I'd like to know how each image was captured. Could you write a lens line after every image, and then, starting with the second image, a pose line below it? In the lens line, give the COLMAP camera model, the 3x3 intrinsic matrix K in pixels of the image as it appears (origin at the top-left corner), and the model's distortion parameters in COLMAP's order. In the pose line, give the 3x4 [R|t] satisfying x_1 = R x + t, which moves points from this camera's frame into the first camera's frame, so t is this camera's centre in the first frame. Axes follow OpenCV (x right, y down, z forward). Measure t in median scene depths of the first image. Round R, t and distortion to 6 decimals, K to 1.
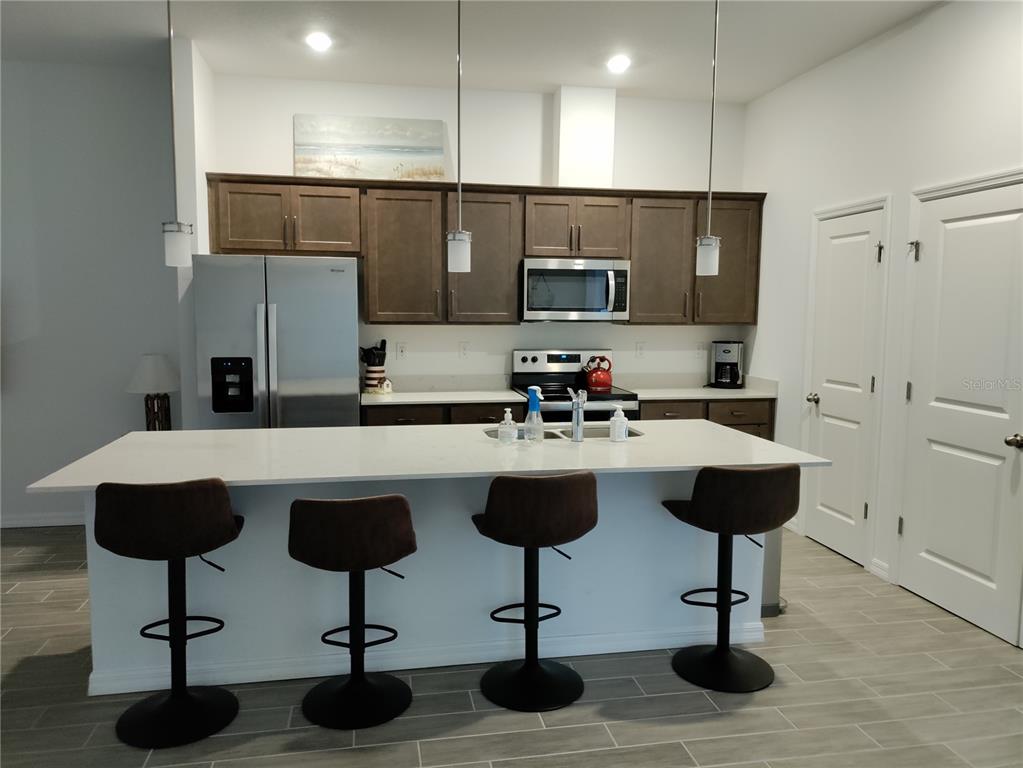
lens RADIAL K [[773.1, 0, 516.6], [0, 773.1, 387.9], [0, 0, 1]] dist [0.035960, -0.025449]
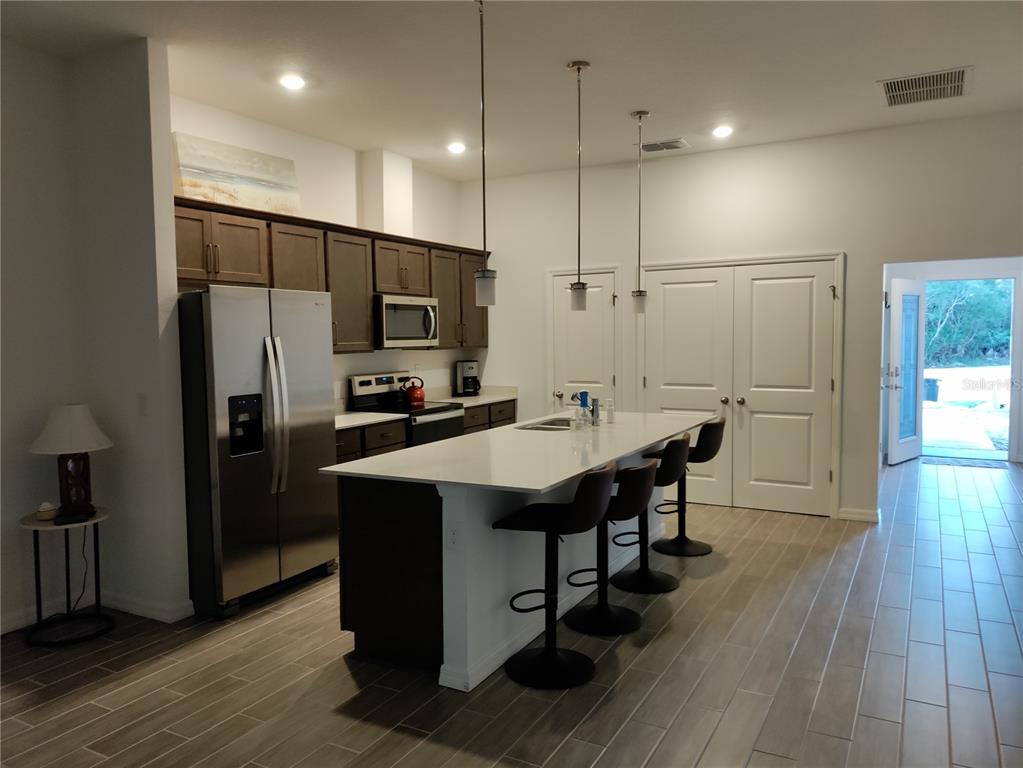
lens RADIAL K [[773.1, 0, 531.2], [0, 773.1, 378.5], [0, 0, 1]] dist [0.035960, -0.025449]
pose [[0.609885, -0.059844, 0.790227, -0.776956], [0.098054, 0.995181, -0.000312, -0.021132], [-0.786401, 0.077675, 0.612814, 0.130849]]
